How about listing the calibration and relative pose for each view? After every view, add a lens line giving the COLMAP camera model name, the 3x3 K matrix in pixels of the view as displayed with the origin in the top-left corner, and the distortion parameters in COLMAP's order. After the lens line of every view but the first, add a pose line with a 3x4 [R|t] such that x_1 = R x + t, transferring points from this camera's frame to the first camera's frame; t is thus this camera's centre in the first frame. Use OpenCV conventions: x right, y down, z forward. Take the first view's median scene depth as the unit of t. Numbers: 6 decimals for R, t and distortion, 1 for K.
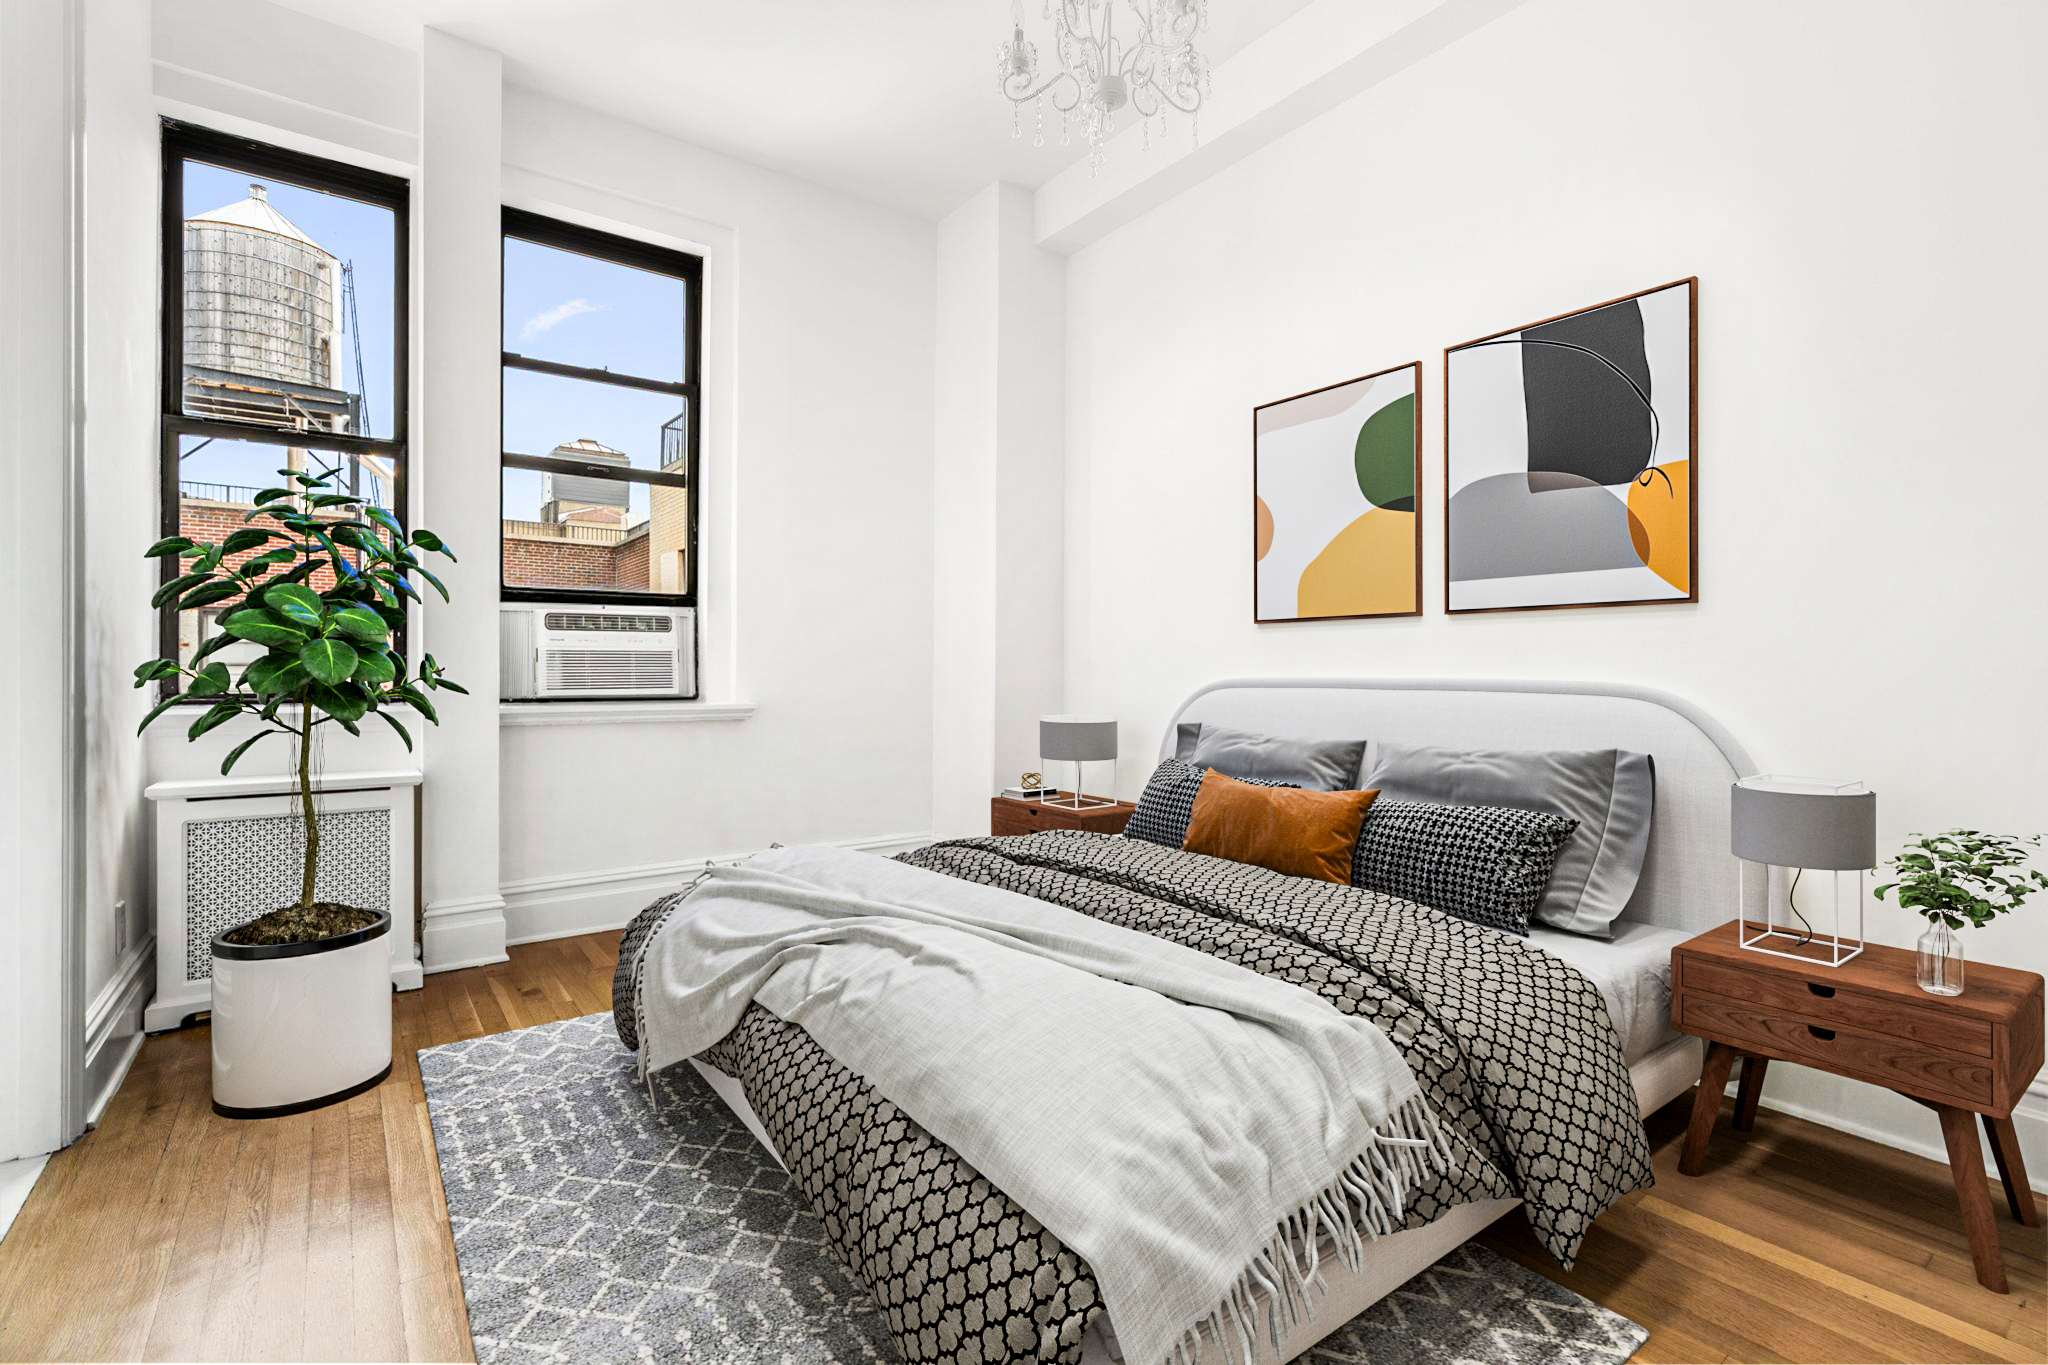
lens RADIAL K [[927.7, 0, 1024.0], [0, 927.7, 682.5], [0, 0, 1]] dist [0.000417, -0.000042]
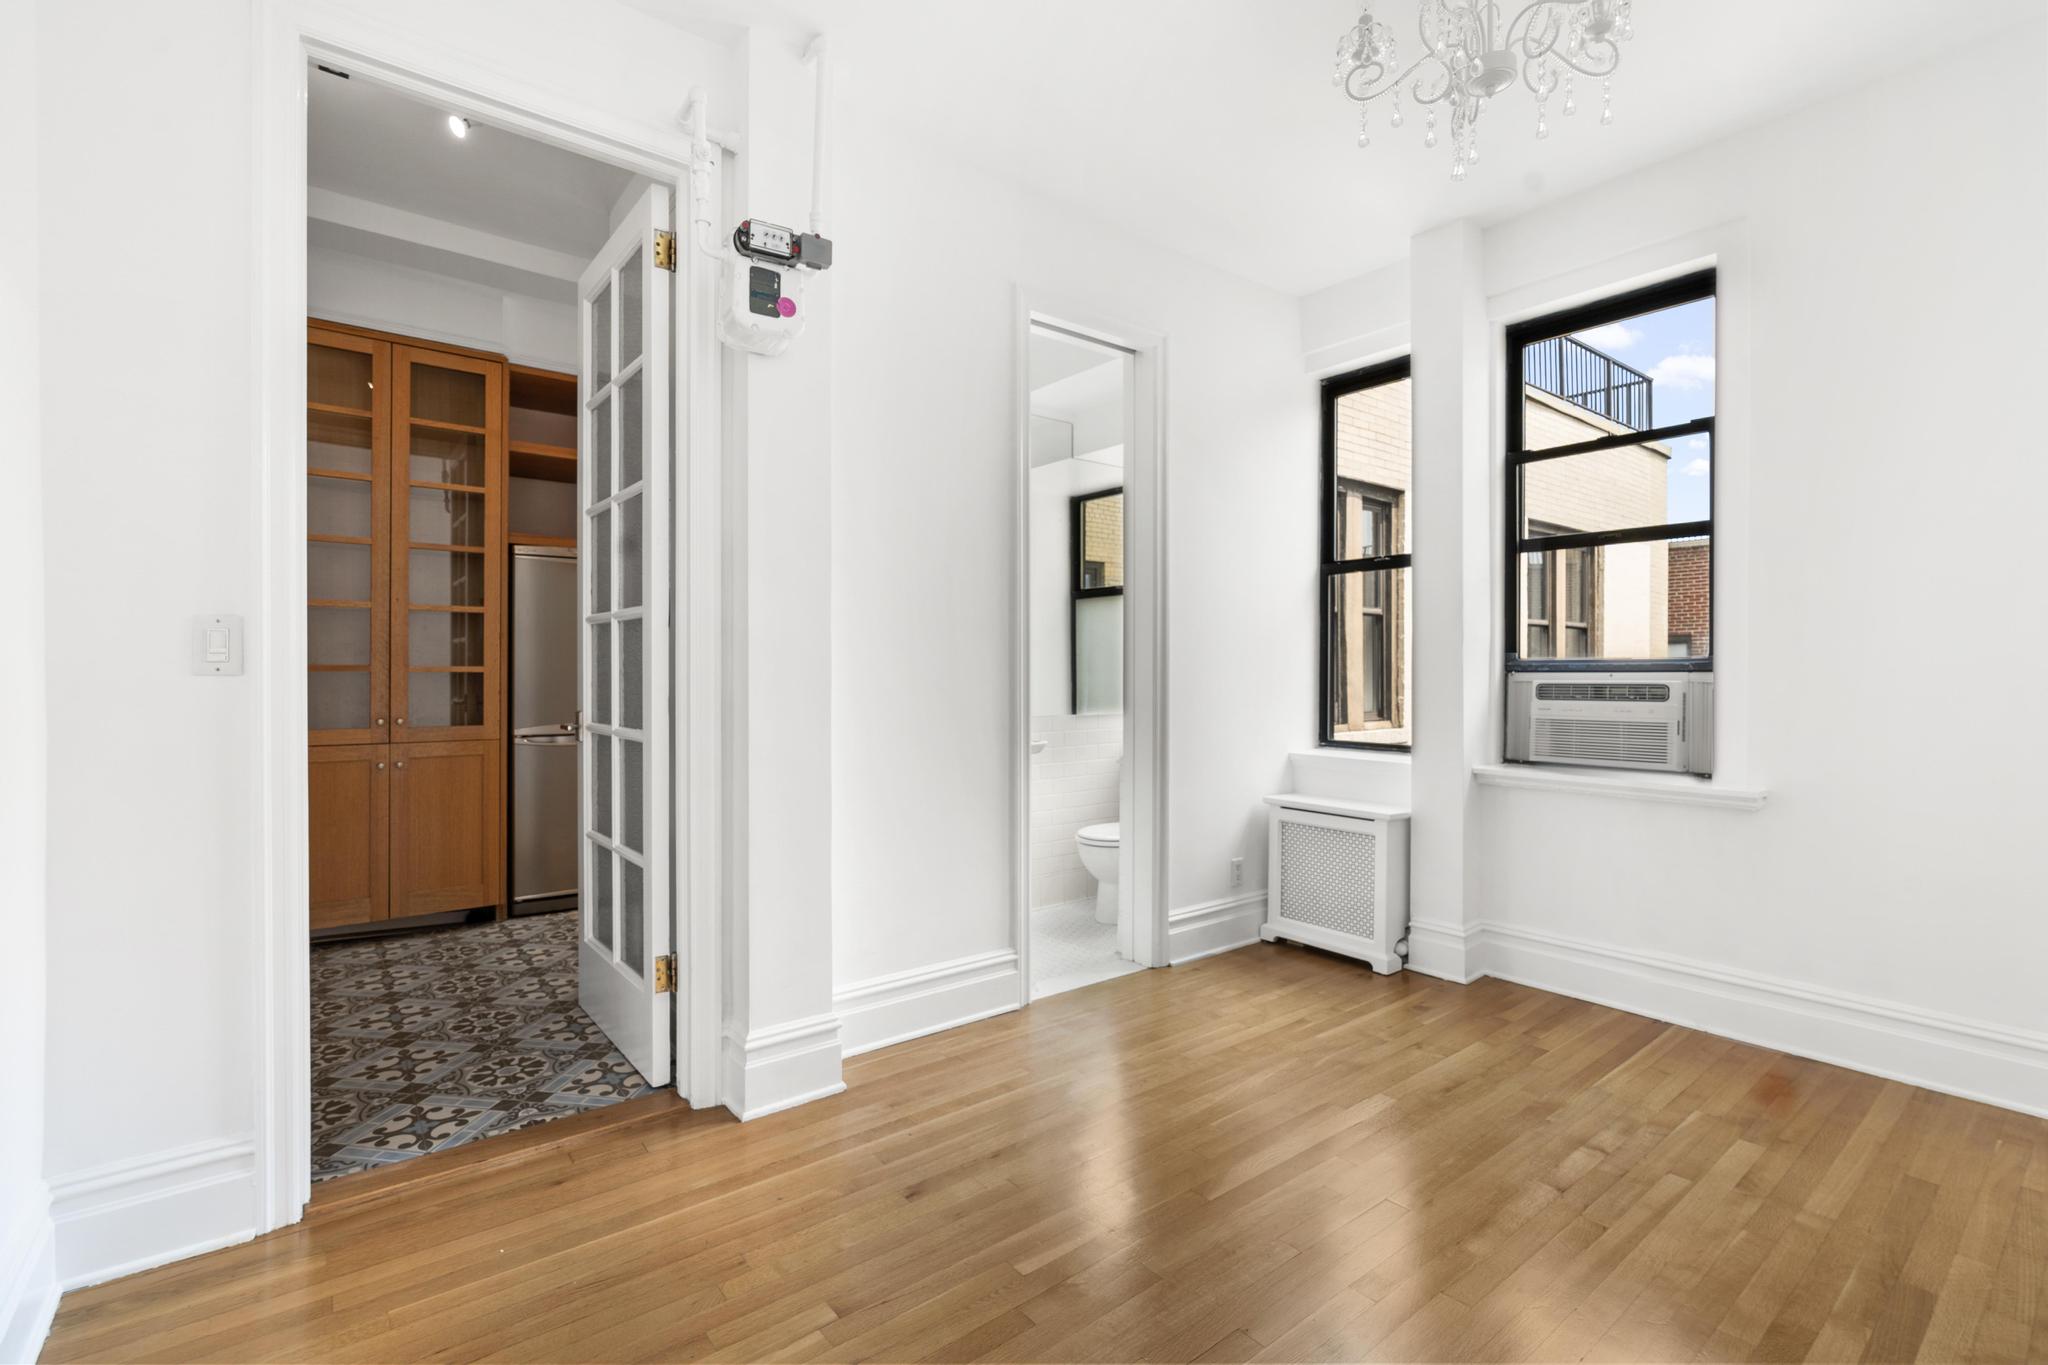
lens RADIAL K [[927.7, 0, 1024.0], [0, 927.7, 682.5], [0, 0, 1]] dist [0.000417, -0.000042]
pose [[0.048406, 0.012731, -0.998747, 0.547534], [-0.016816, 0.999787, 0.011929, -0.080790], [0.998686, 0.016218, 0.048610, 0.353668]]
